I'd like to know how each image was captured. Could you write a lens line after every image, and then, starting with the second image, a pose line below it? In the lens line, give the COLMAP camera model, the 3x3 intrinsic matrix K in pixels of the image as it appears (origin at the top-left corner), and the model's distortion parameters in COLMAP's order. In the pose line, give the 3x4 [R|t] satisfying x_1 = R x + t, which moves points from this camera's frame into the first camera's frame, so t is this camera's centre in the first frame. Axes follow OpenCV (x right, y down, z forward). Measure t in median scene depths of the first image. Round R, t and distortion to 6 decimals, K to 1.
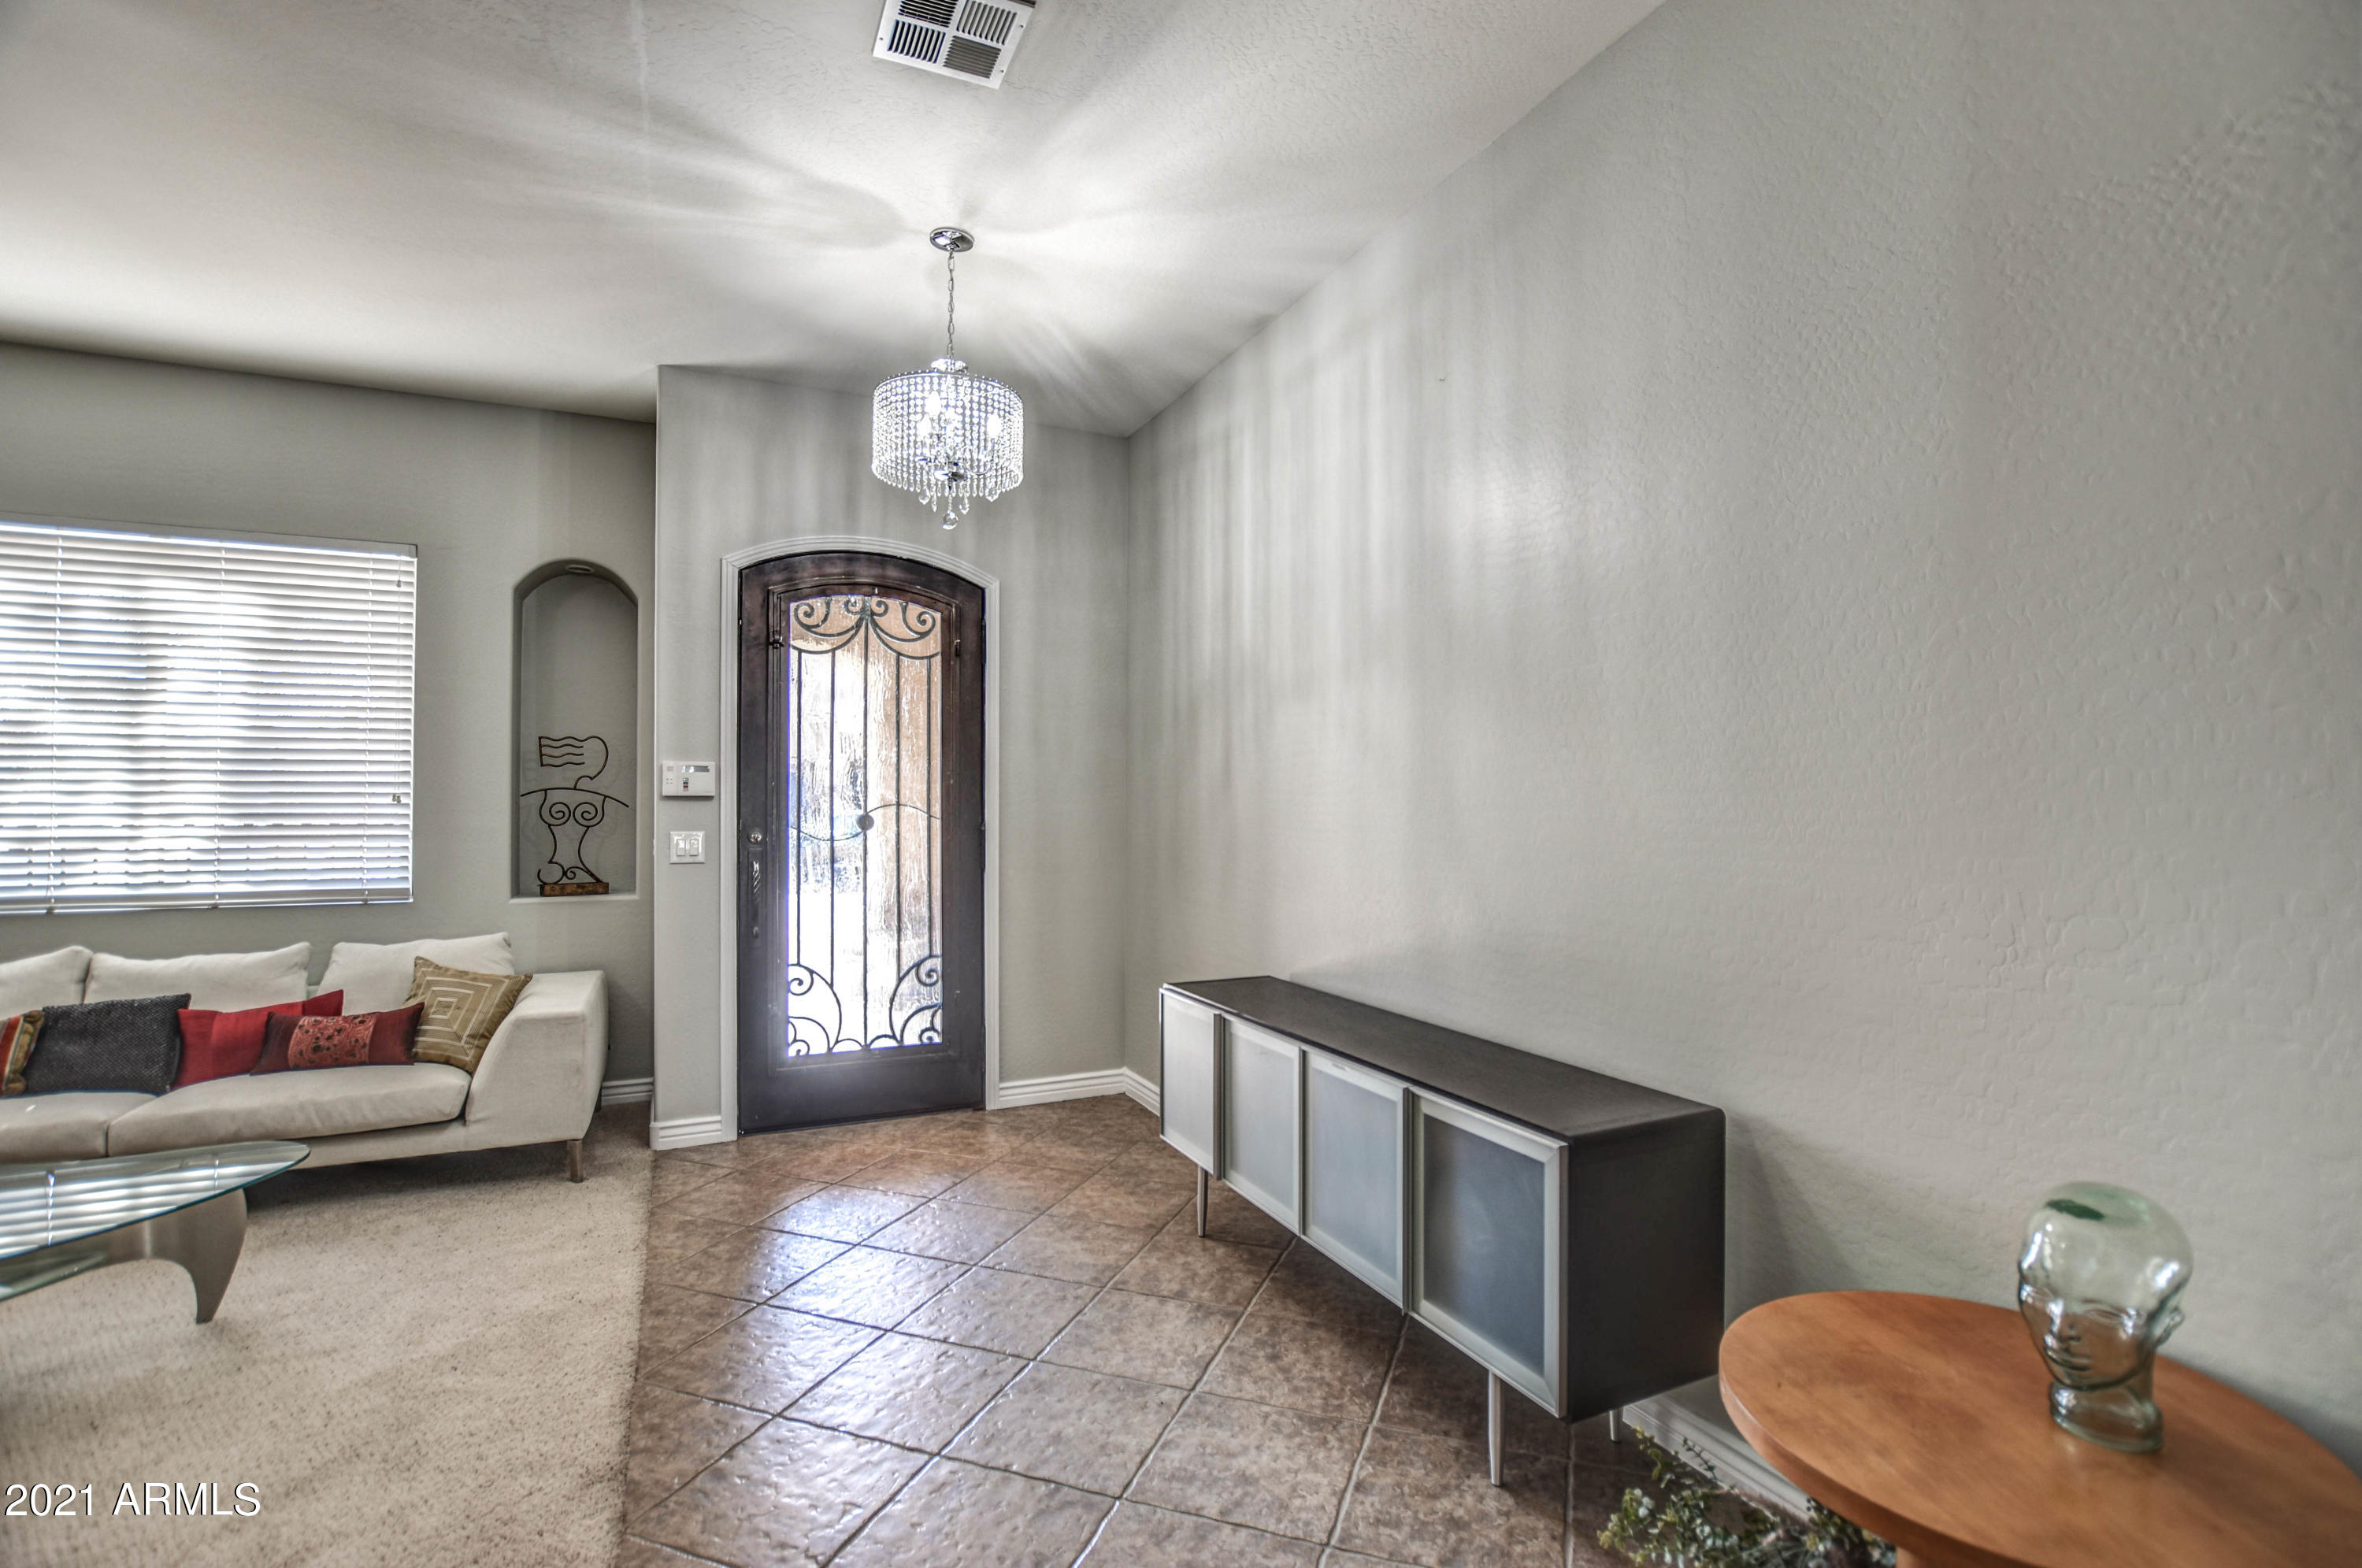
lens RADIAL K [[1079.9, 0, 1206.0], [0, 1079.9, 789.9], [0, 0, 1]] dist [-0.022163, 0.000310]
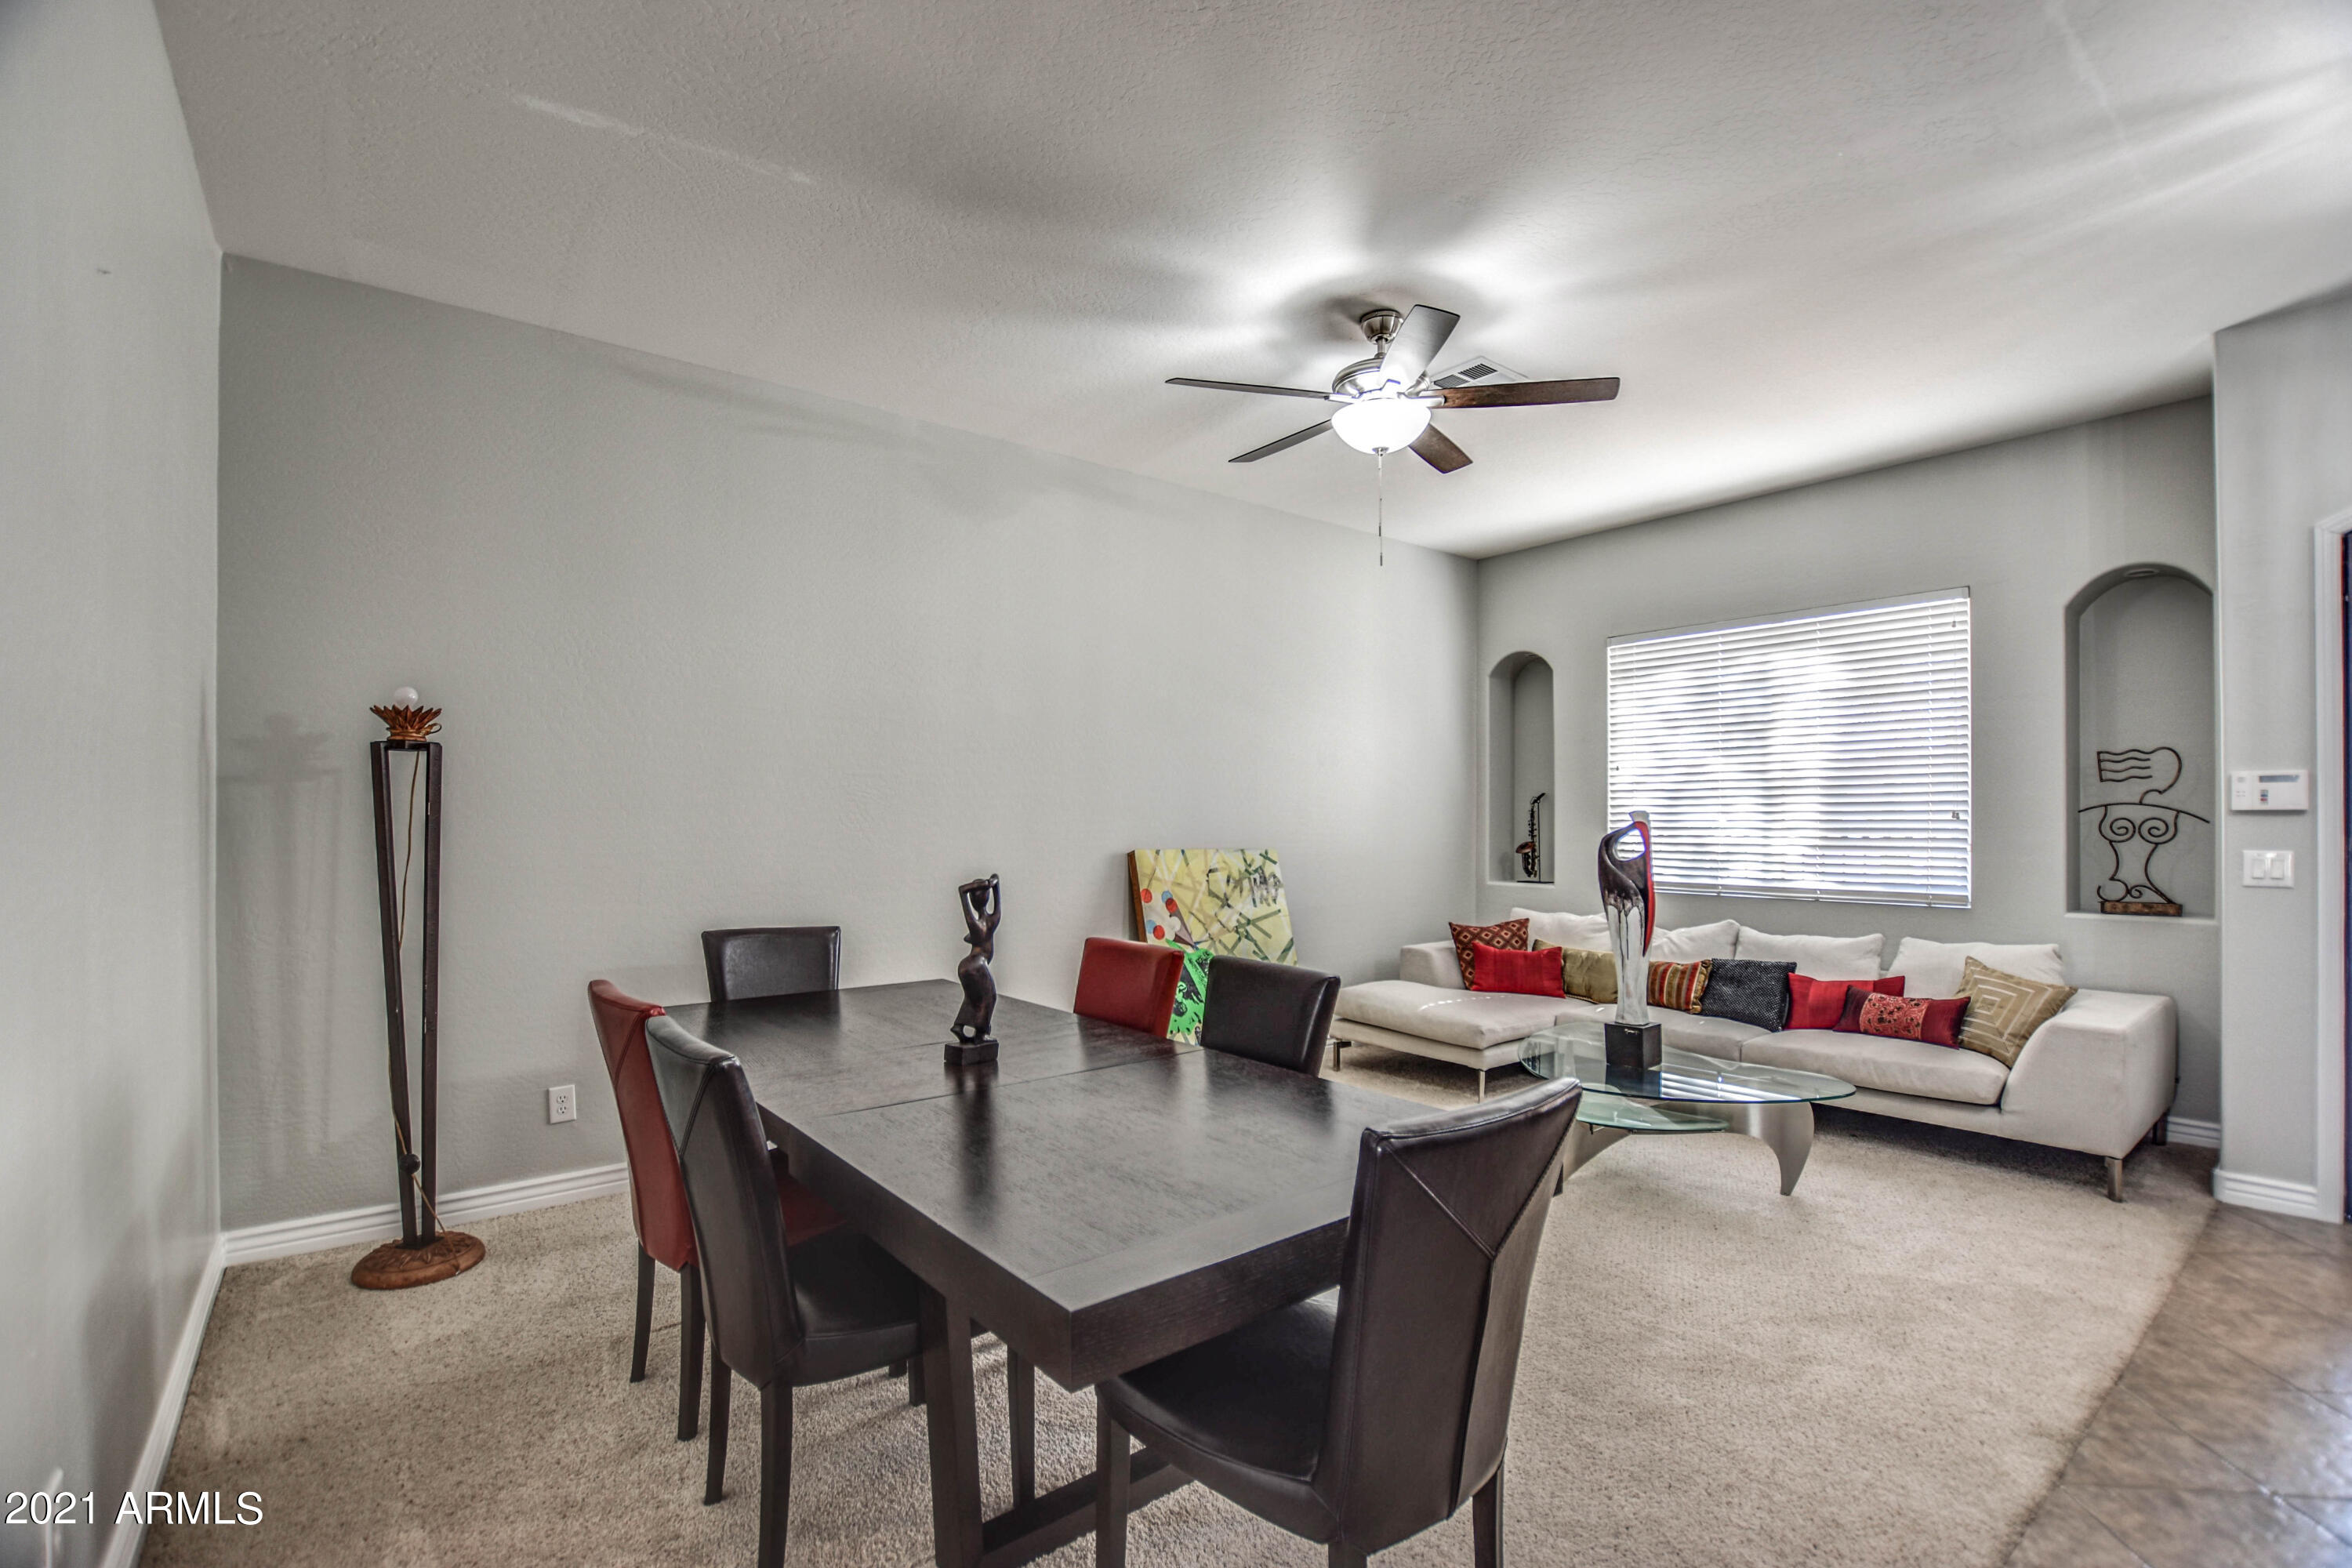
lens RADIAL K [[1052.7, 0, 1170.6], [0, 1052.7, 820.8], [0, 0, 1]] dist [-0.025590, 0.001285]
pose [[0.222862, -0.001827, -0.974848, 0.141615], [0.013804, 0.999904, 0.001282, 0.001218], [0.974752, -0.013742, 0.222866, -0.059137]]
